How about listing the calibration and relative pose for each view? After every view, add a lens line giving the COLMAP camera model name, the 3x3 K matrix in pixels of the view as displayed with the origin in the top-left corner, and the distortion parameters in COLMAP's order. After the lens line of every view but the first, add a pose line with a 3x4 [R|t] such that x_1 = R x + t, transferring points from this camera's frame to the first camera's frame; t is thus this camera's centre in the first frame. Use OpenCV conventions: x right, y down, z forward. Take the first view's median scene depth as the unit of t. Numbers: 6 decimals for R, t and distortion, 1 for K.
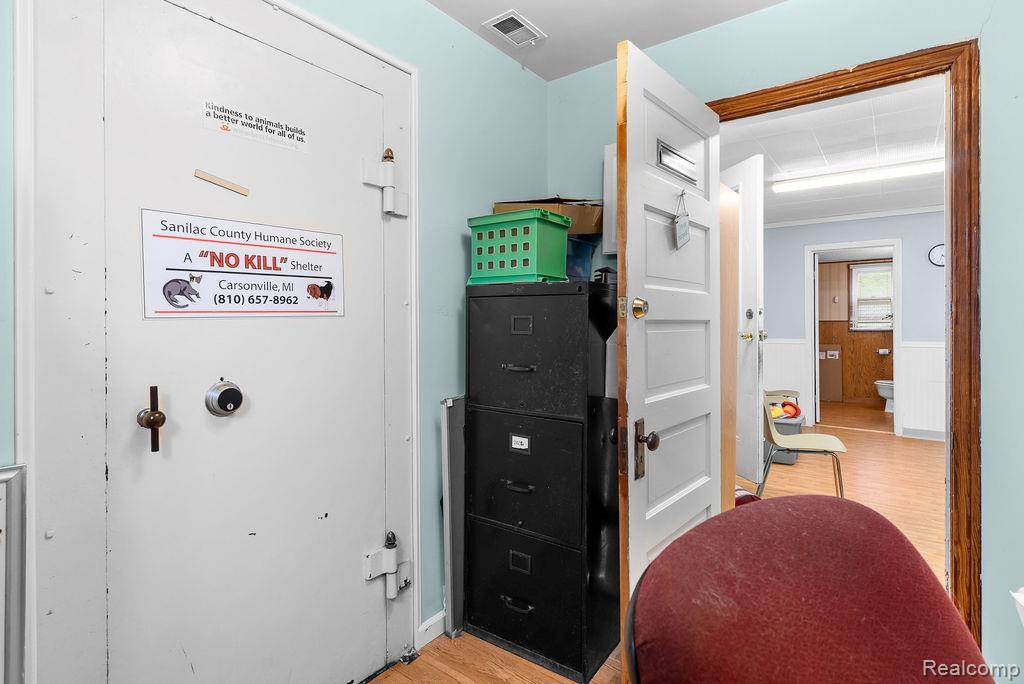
lens RADIAL K [[498.2, 0, 525.4], [0, 498.2, 325.2], [0, 0, 1]] dist [-0.005137, -0.001133]
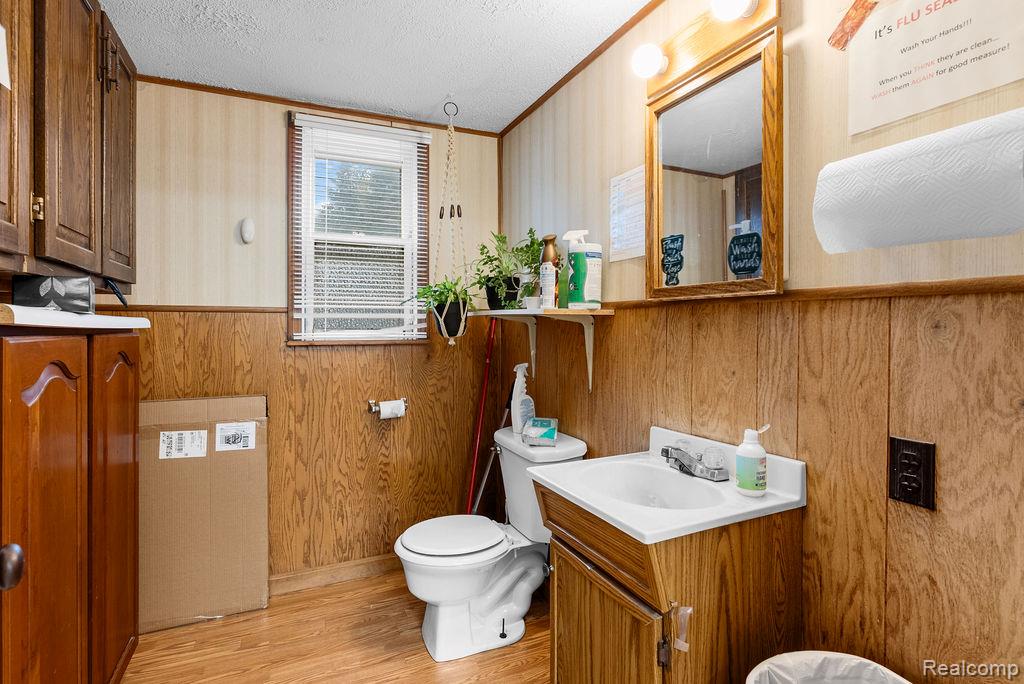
lens RADIAL K [[526.7, 0, 506.8], [0, 526.7, 319.5], [0, 0, 1]] dist [-0.018558, -0.000140]
pose [[0.492963, 0.005579, 0.870033, 0.452272], [0.001494, 0.999973, -0.007259, -0.000768], [-0.870049, 0.004879, 0.492941, 0.746374]]
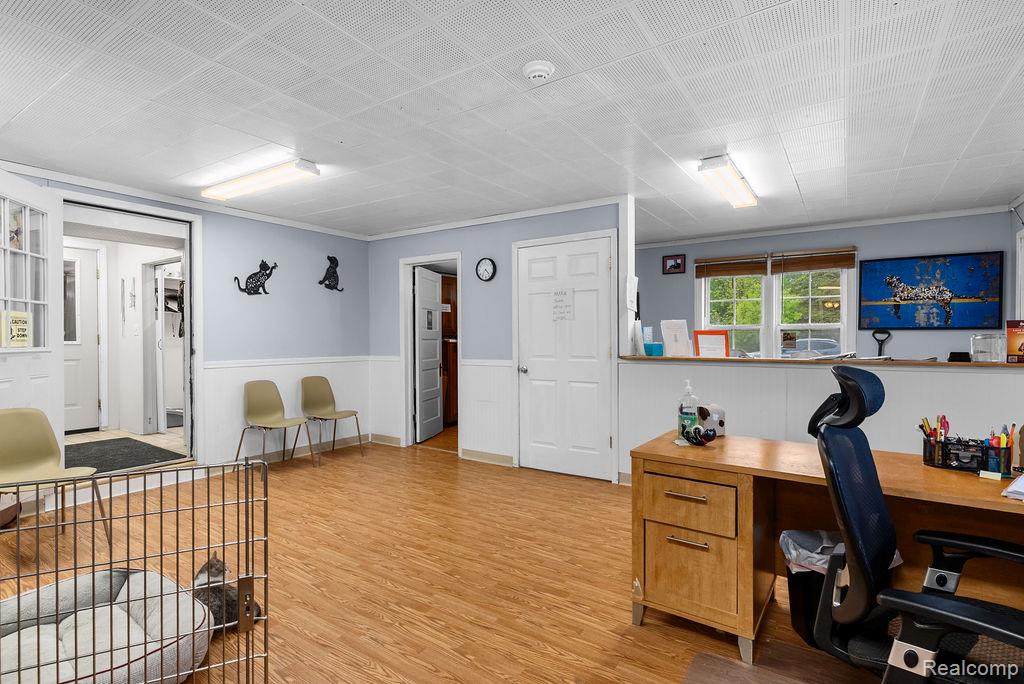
lens RADIAL K [[498.2, 0, 501.3], [0, 498.2, 342.9], [0, 0, 1]] dist [-0.005137, -0.001133]
pose [[0.999169, -0.000402, 0.040747, 0.553731], [0.000011, 0.999954, 0.009575, -0.005211], [-0.040749, -0.009567, 0.999124, 0.025182]]
